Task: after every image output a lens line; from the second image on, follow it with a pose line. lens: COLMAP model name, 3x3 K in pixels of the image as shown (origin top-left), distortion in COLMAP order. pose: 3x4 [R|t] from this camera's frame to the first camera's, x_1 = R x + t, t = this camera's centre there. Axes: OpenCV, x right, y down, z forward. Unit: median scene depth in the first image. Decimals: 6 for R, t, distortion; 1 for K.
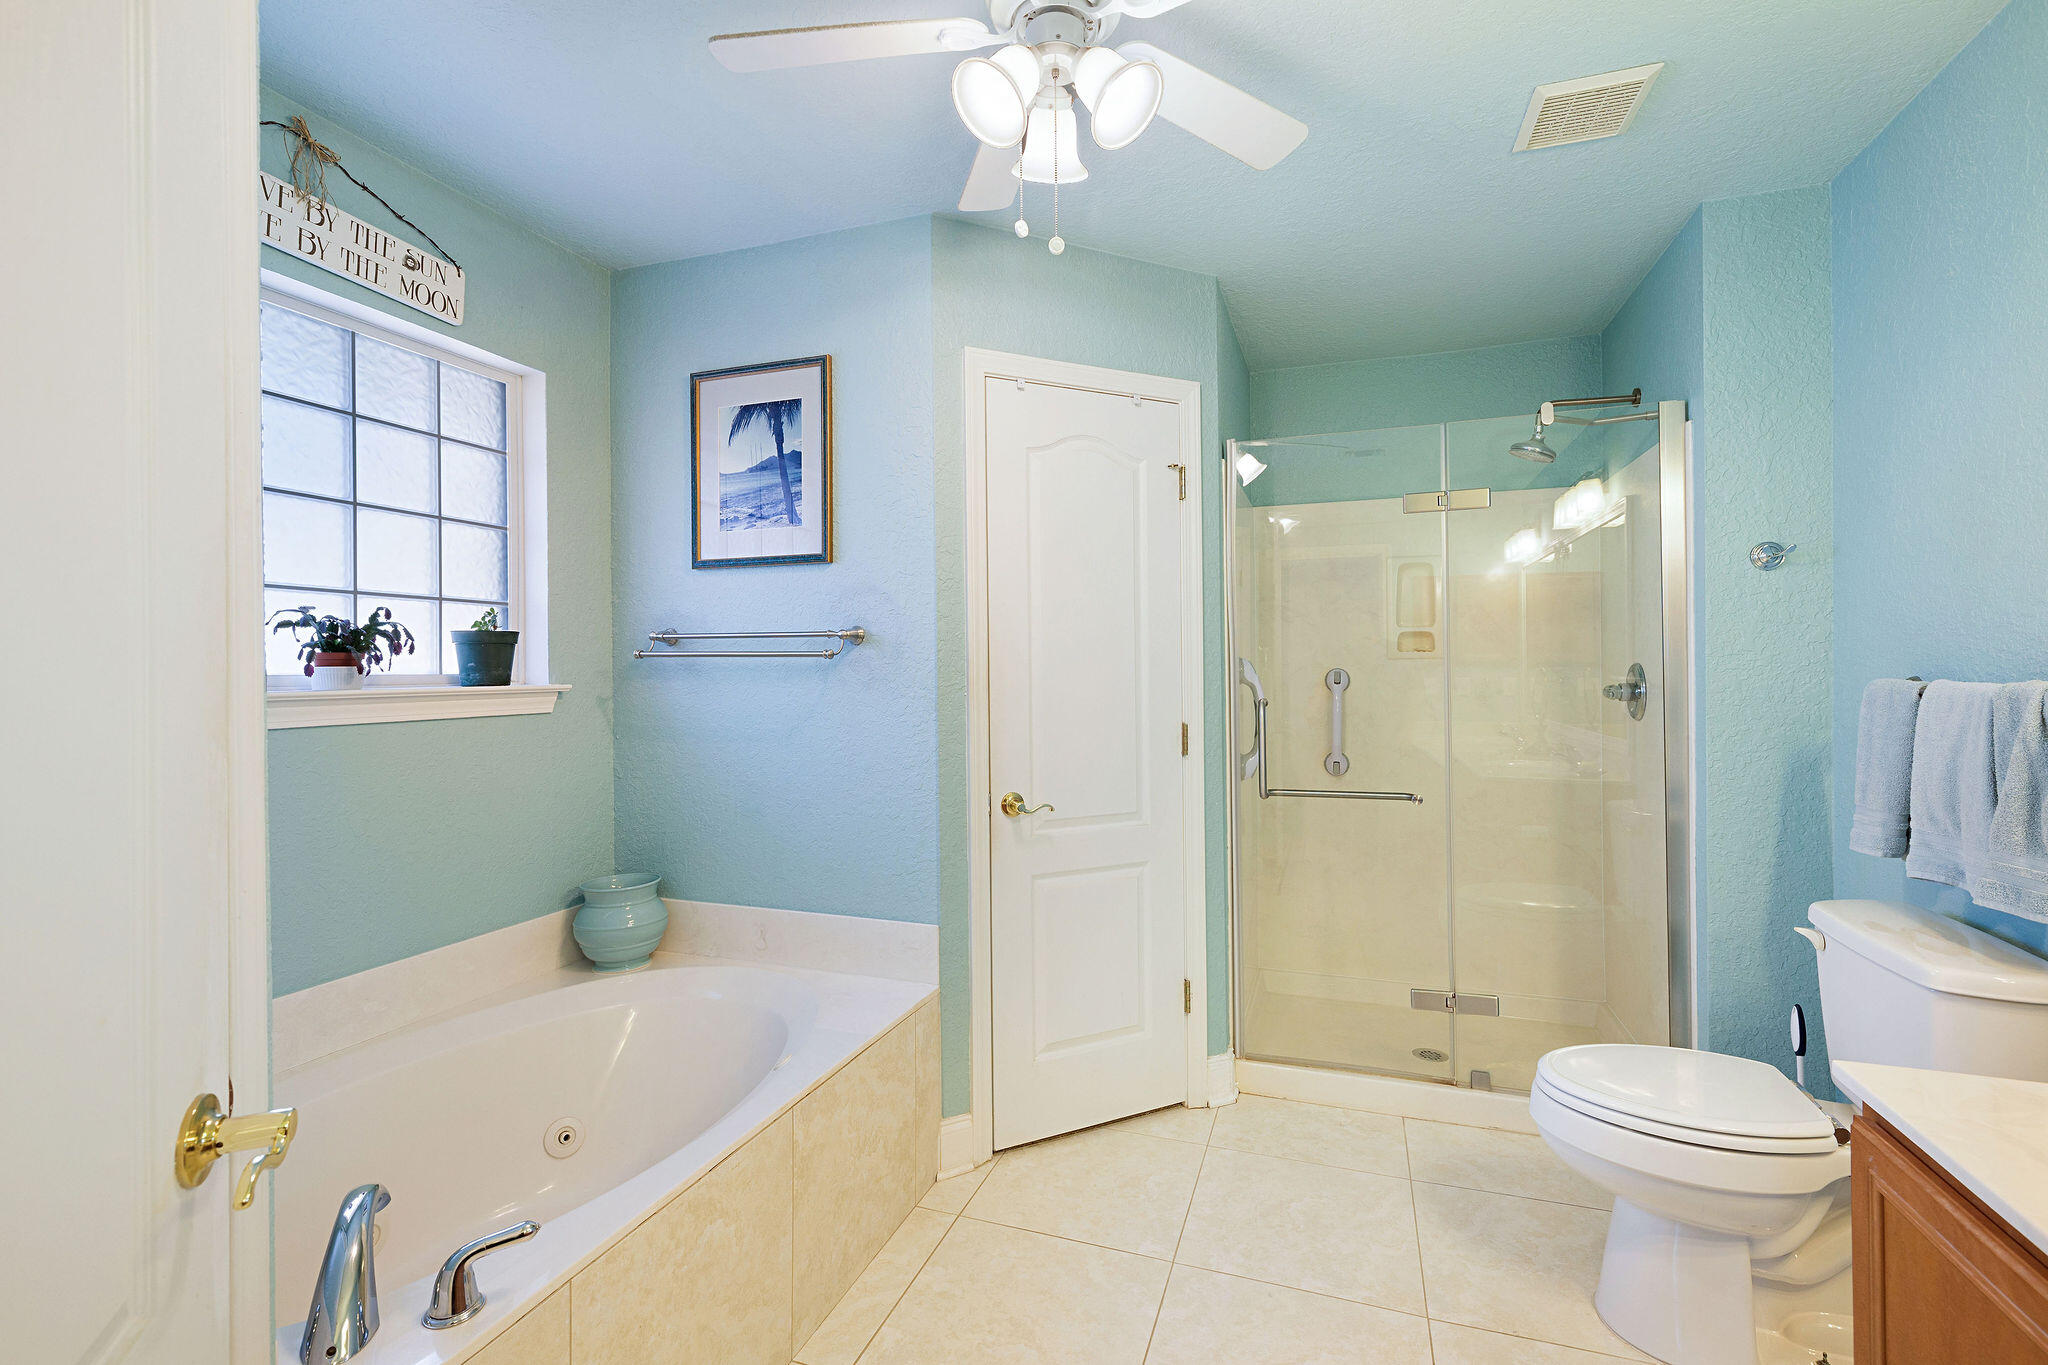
lens RADIAL K [[874.8, 0, 1027.4], [0, 874.8, 662.8], [0, 0, 1]] dist [0.000705, 0.000104]
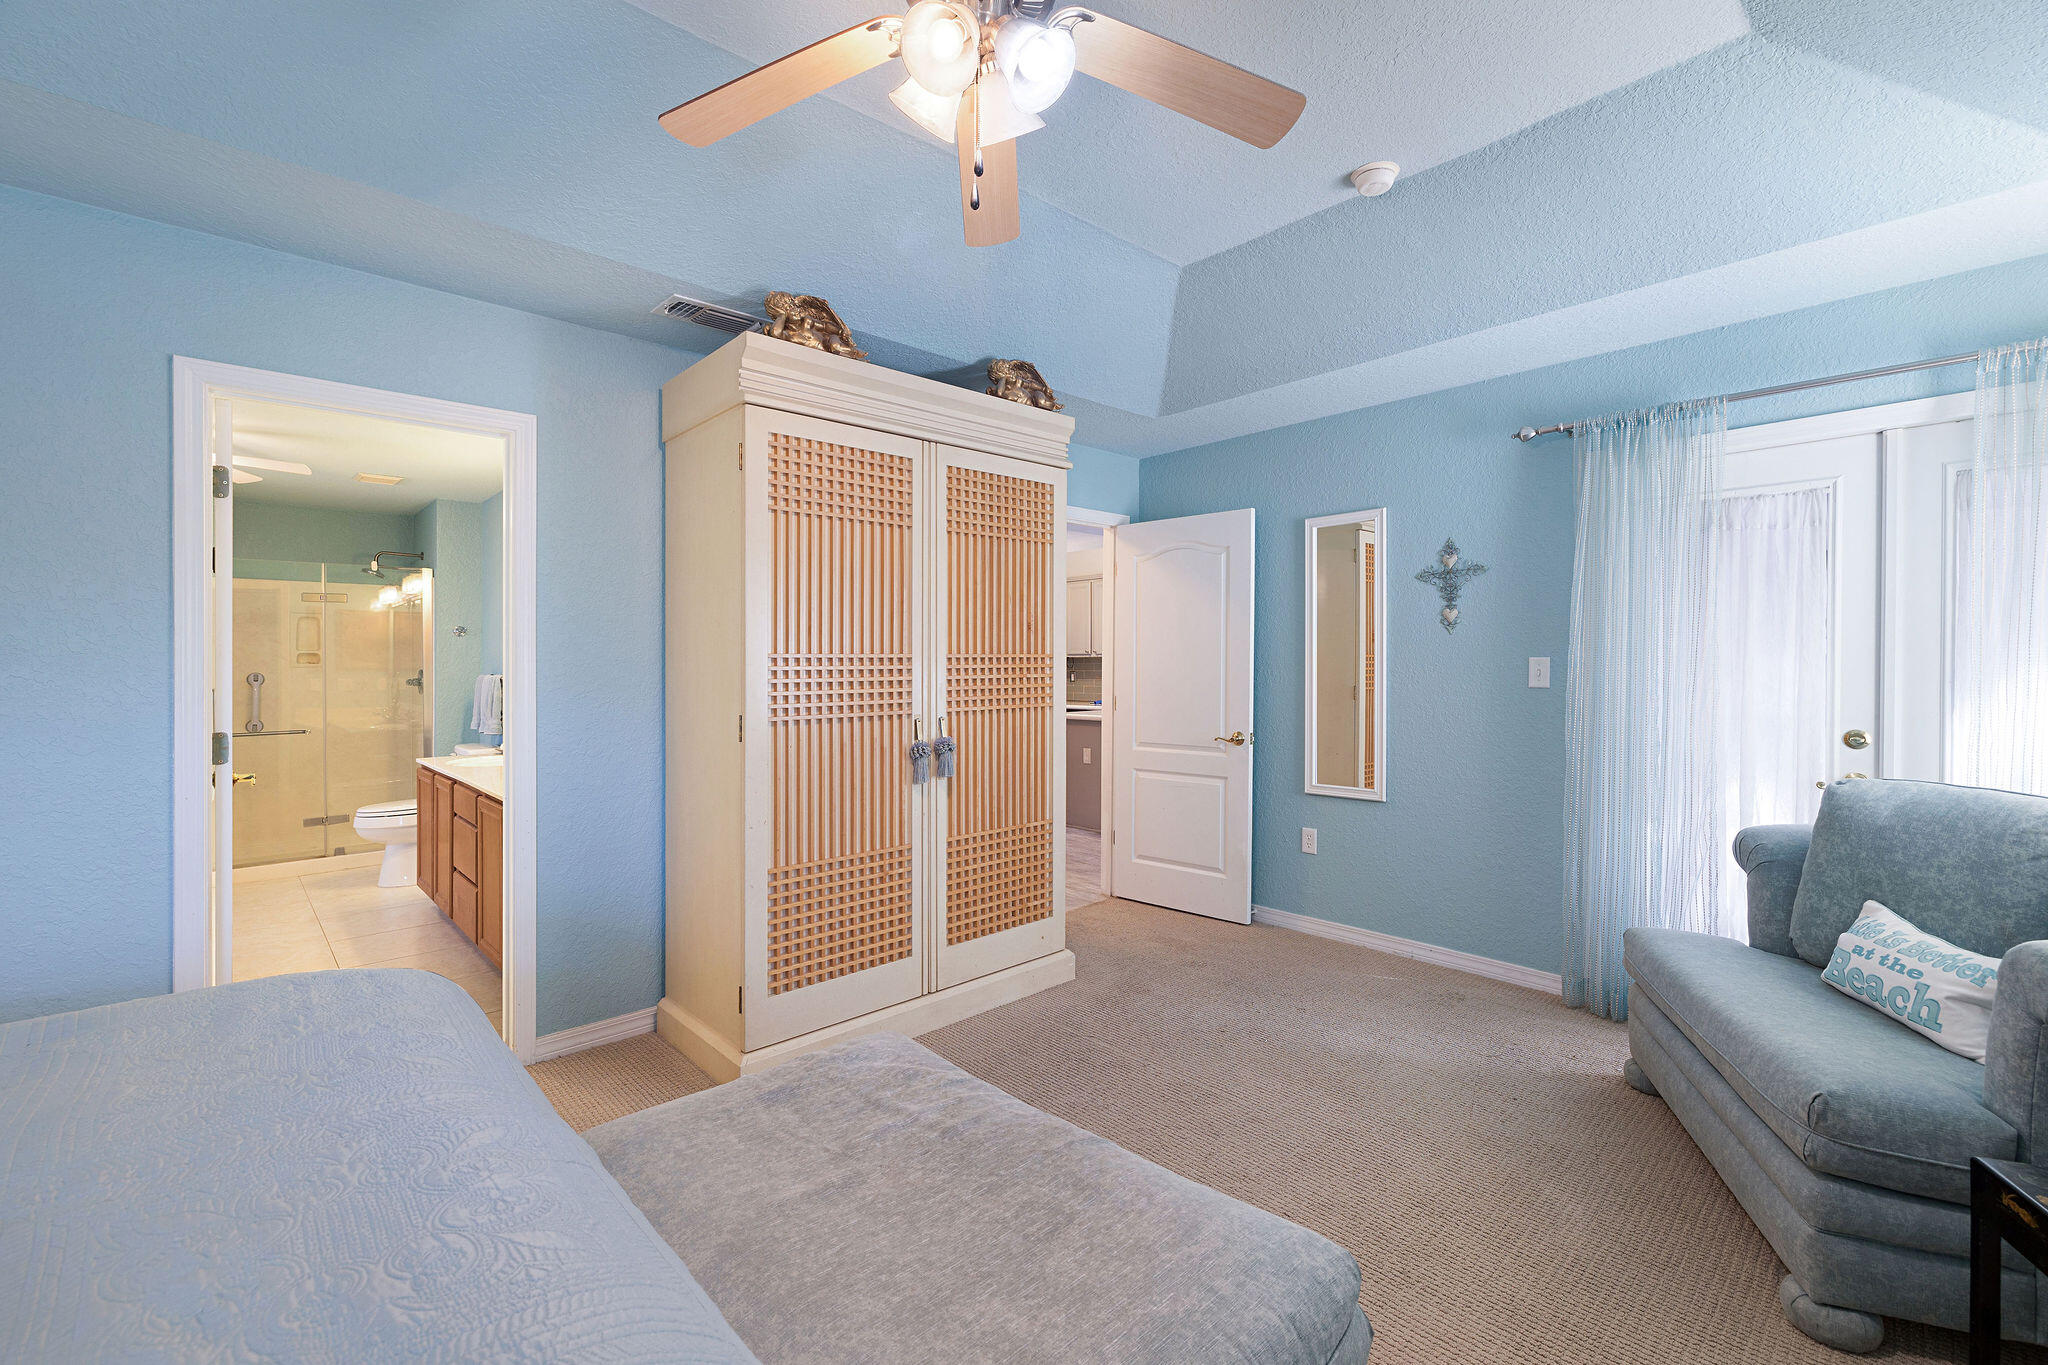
lens RADIAL K [[874.8, 0, 1027.4], [0, 874.8, 662.8], [0, 0, 1]] dist [0.000705, 0.000104]
pose [[0.453653, 0.005123, 0.891164, -0.380498], [-0.005099, 0.999982, -0.003153, -0.010955], [-0.891164, -0.003113, 0.453671, -0.879954]]
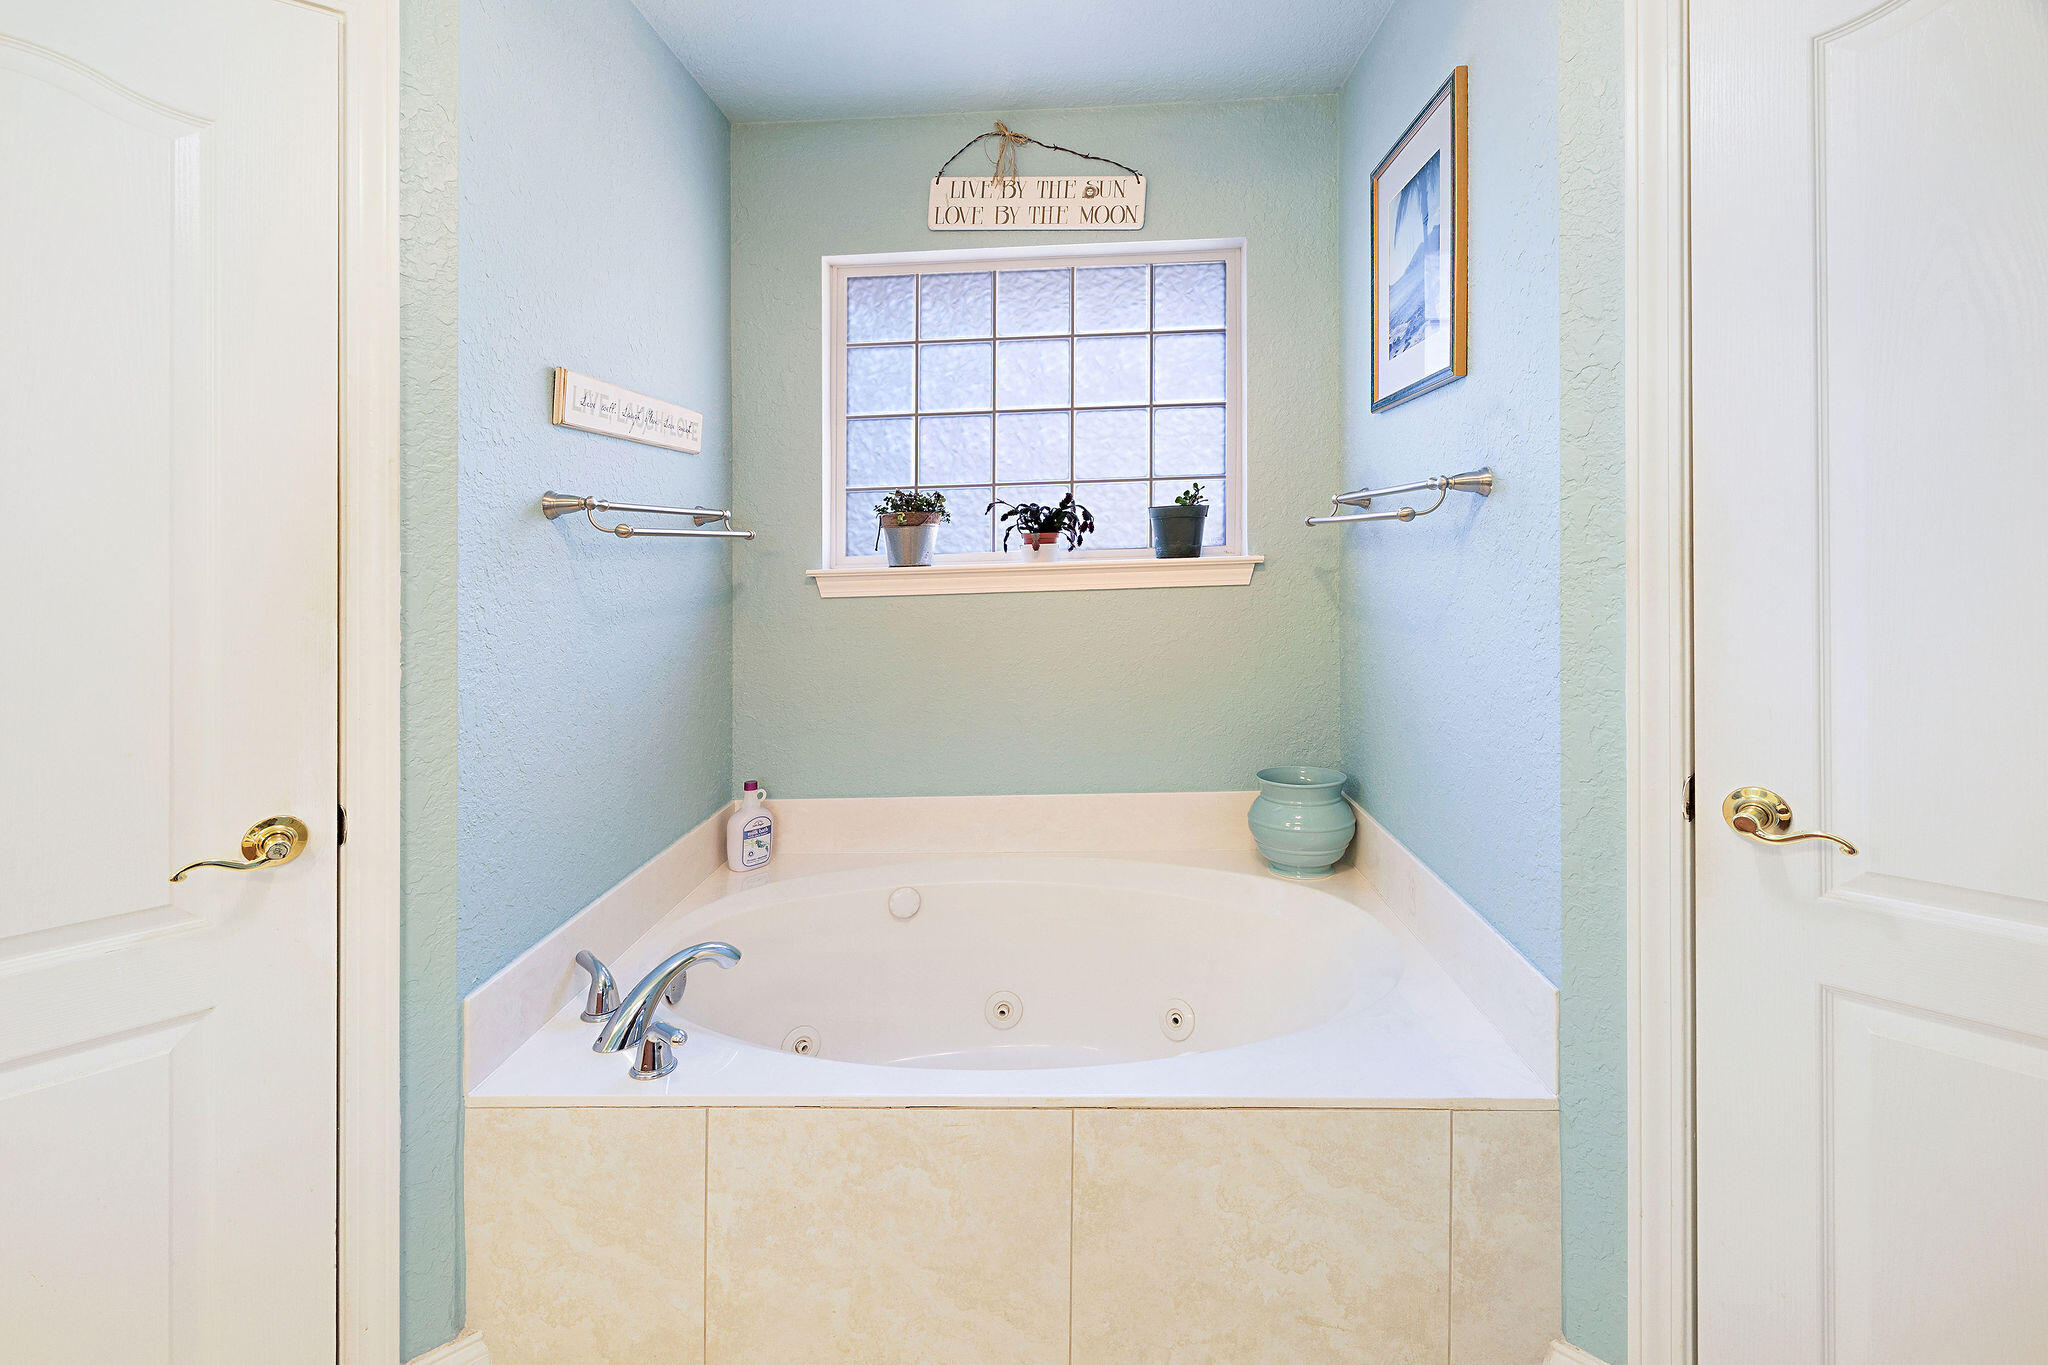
lens RADIAL K [[861.6, 0, 1030.7], [0, 861.6, 536.6], [0, 0, 1]] dist [0.000556, 0.000112]
pose [[0.321043, -0.017509, -0.946903, 0.327321], [0.035040, 0.999364, -0.006599, 0.001839], [0.946416, -0.031061, 0.321453, 0.527380]]
